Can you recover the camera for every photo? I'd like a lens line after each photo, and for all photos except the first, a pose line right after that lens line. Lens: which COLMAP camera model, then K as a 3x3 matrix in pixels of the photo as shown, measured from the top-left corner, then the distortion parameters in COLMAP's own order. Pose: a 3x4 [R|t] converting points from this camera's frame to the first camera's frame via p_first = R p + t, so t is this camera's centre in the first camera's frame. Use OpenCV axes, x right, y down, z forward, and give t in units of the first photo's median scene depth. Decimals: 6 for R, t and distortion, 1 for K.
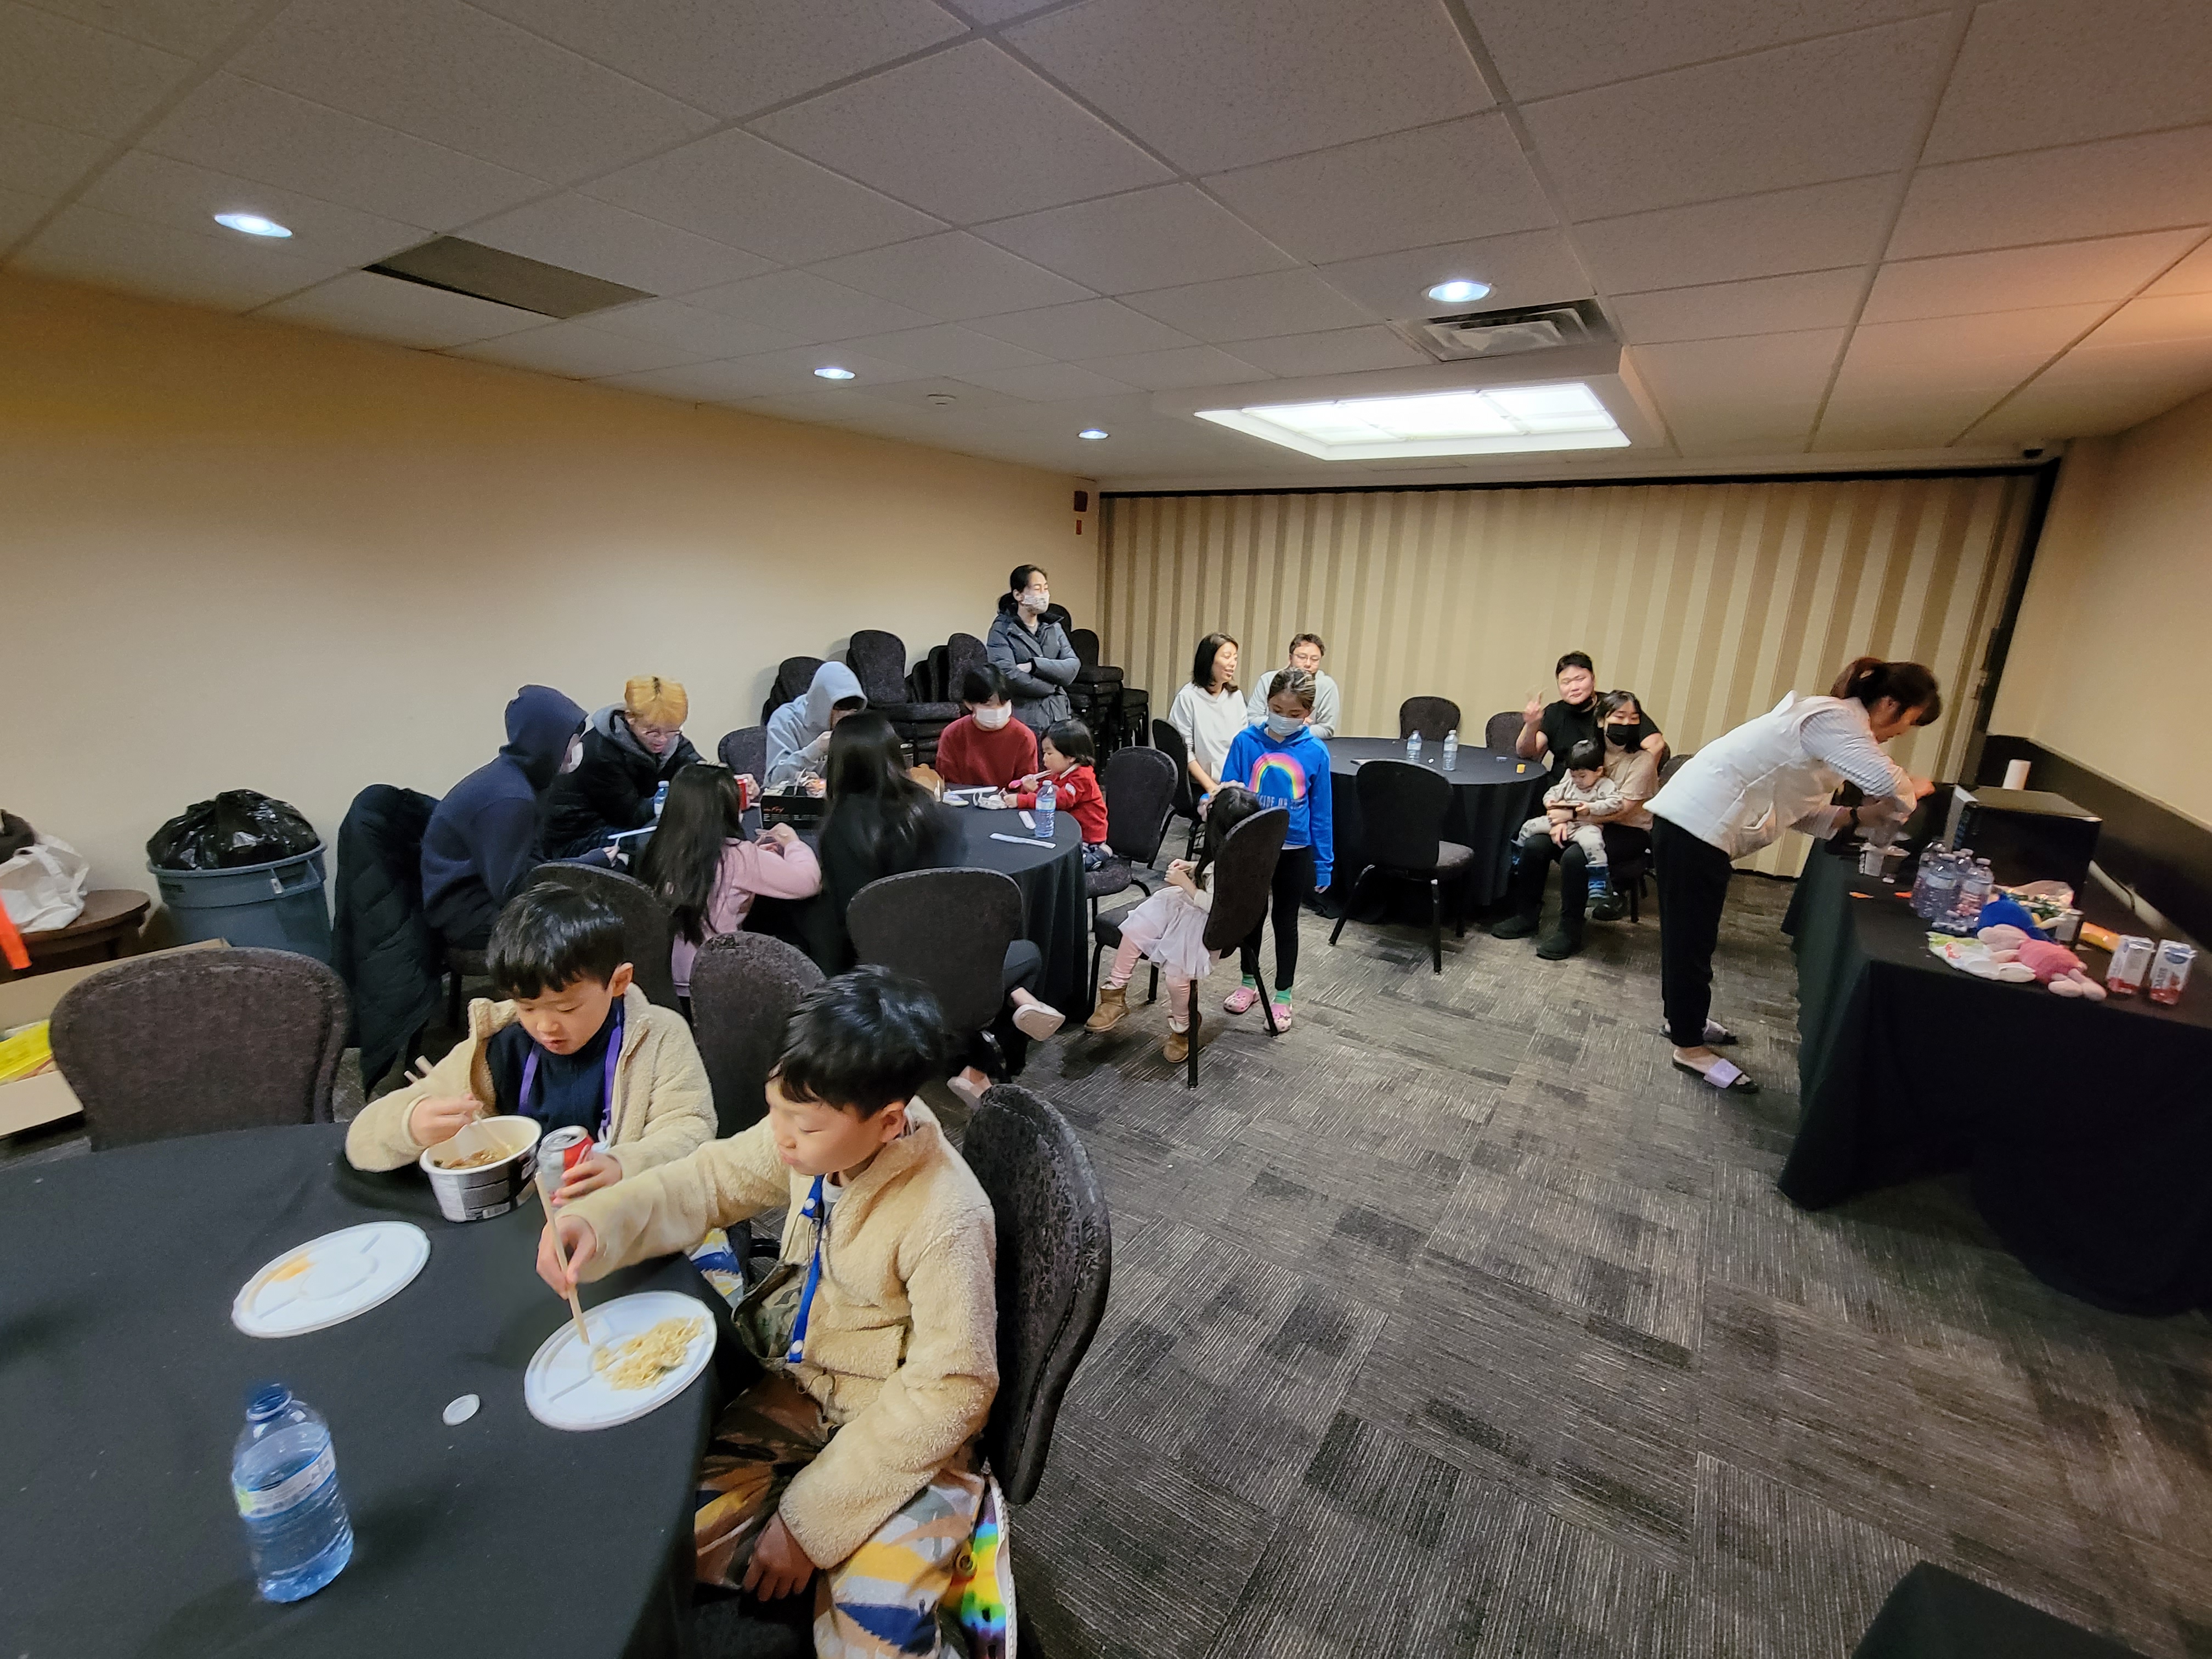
lens RADIAL K [[952.8, 0, 1124.0], [0, 952.8, 838.0], [0, 0, 1]] dist [-0.015321, 0.000364]
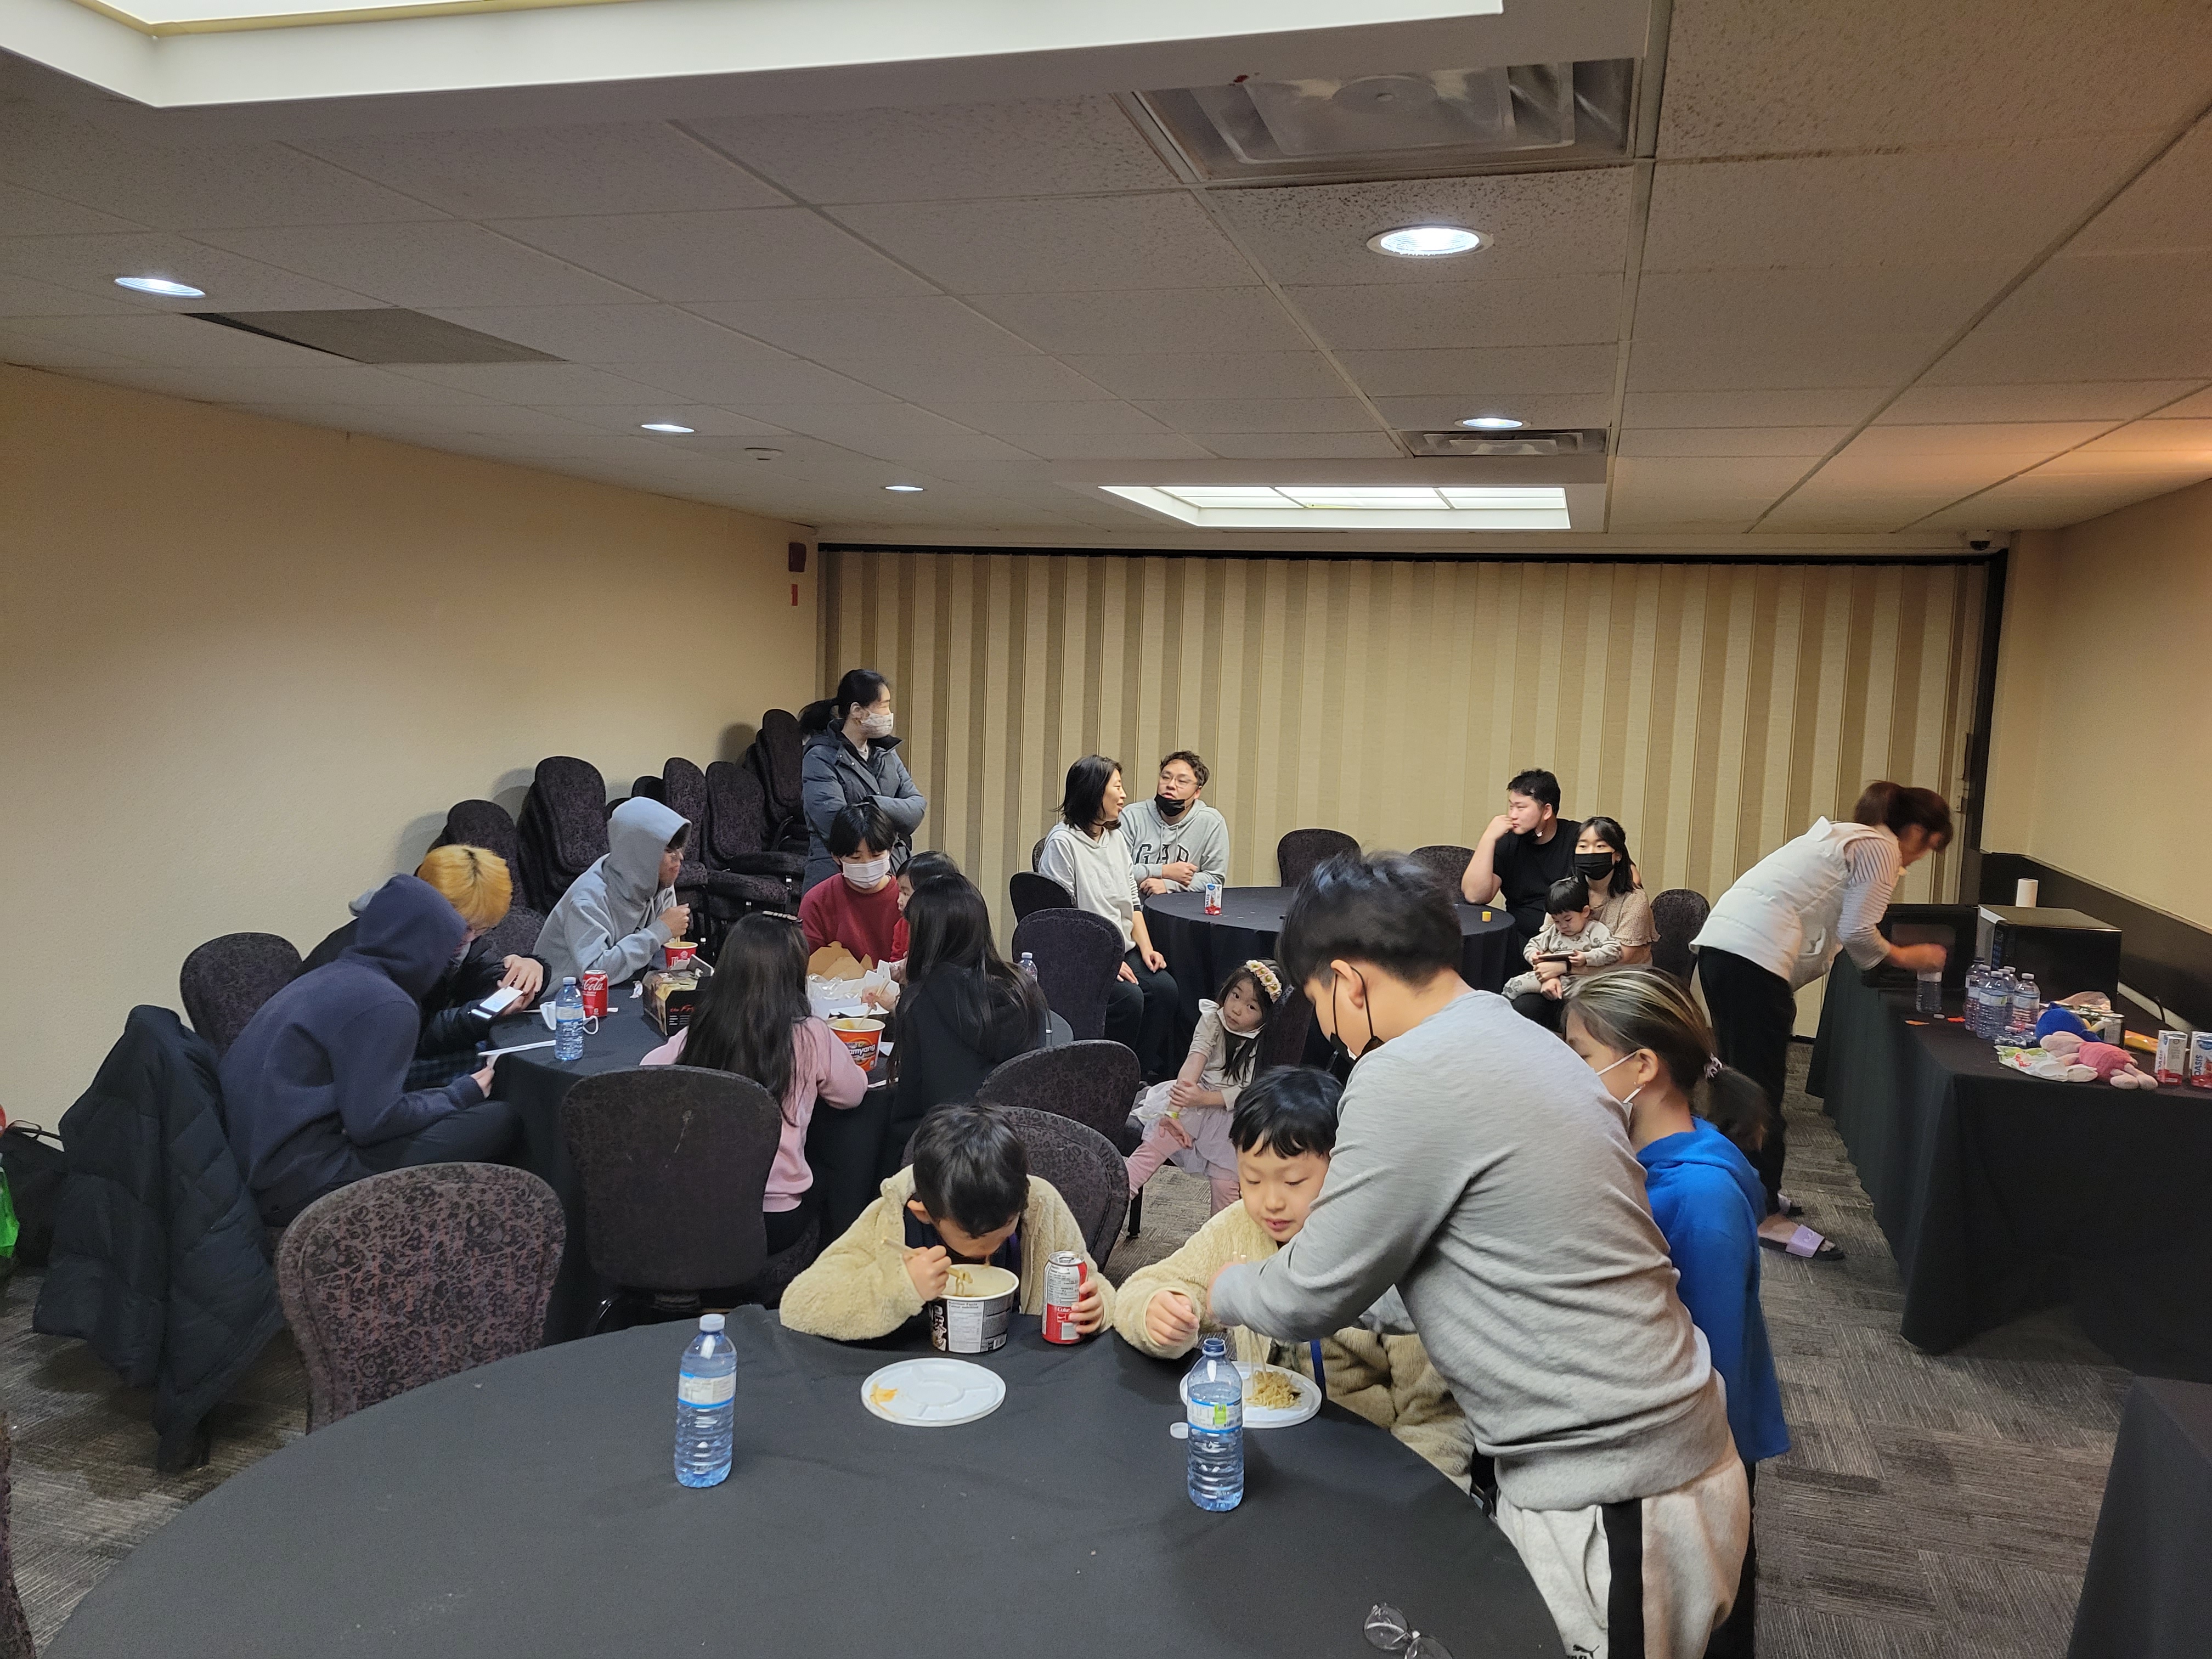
lens RADIAL K [[1619.4, 0, 1106.0], [0, 1619.4, 829.5], [0, 0, 1]] dist [0.072965, -0.059571]
pose [[0.959909, -0.030563, 0.278642, -0.457896], [0.072197, 0.987459, -0.140402, 0.041353], [-0.270856, 0.154891, 0.950077, -0.379613]]
